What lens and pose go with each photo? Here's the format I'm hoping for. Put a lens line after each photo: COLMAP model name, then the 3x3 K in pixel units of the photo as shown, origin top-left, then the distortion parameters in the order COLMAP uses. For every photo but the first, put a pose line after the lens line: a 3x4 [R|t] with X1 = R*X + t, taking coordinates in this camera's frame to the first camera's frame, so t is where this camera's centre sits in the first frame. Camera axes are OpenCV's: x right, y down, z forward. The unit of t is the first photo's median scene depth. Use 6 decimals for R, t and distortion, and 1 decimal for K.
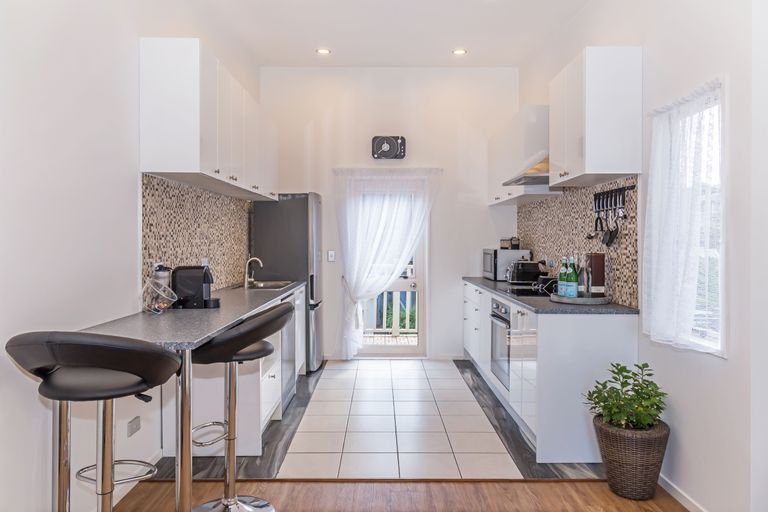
lens RADIAL K [[525.6, 0, 382.2], [0, 525.6, 247.9], [0, 0, 1]] dist [0.006040, 0.002051]
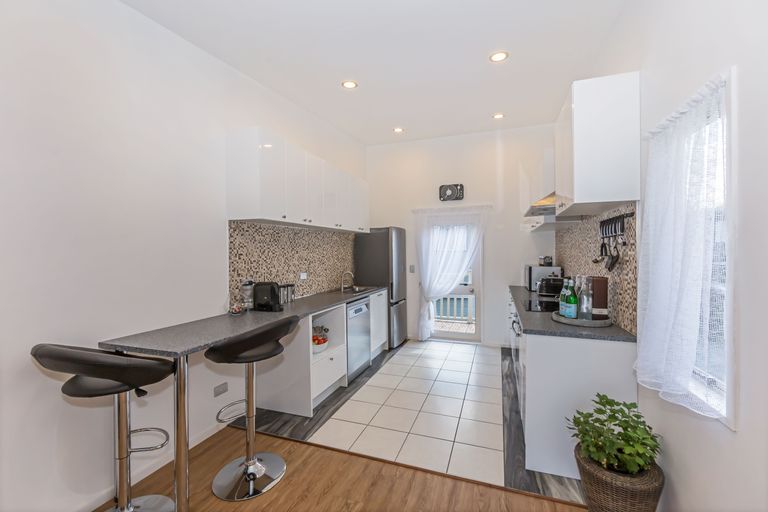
lens RADIAL K [[309.9, 0, 384.0], [0, 309.9, 256.0], [0, 0, 1]] dist [-0.000813, -0.000152]
pose [[0.937753, -0.002777, -0.347293, 0.220714], [0.002620, 0.999996, -0.000921, -0.033858], [0.347294, -0.000046, 0.937756, 0.264289]]
